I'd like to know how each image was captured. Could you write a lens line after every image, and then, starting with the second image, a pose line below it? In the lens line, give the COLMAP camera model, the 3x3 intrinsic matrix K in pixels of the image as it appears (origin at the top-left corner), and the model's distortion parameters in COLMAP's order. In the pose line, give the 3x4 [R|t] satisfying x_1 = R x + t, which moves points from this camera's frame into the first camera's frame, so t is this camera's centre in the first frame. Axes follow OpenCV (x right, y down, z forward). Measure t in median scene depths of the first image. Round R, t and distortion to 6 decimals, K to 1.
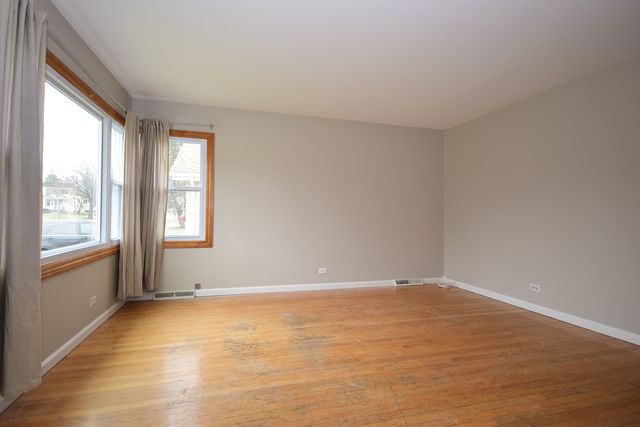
lens RADIAL K [[313.9, 0, 318.5], [0, 313.9, 212.4], [0, 0, 1]] dist [0.002306, 0.001597]
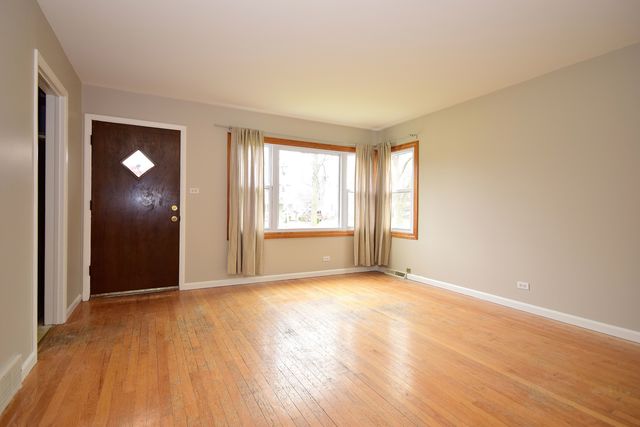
lens RADIAL K [[313.9, 0, 319.0], [0, 313.9, 212.2], [0, 0, 1]] dist [0.002306, 0.001597]
pose [[0.209193, -0.004018, -0.977866, 0.961881], [0.000069, 0.999992, -0.004095, 0.020492], [0.977874, 0.000789, 0.209191, 0.544149]]
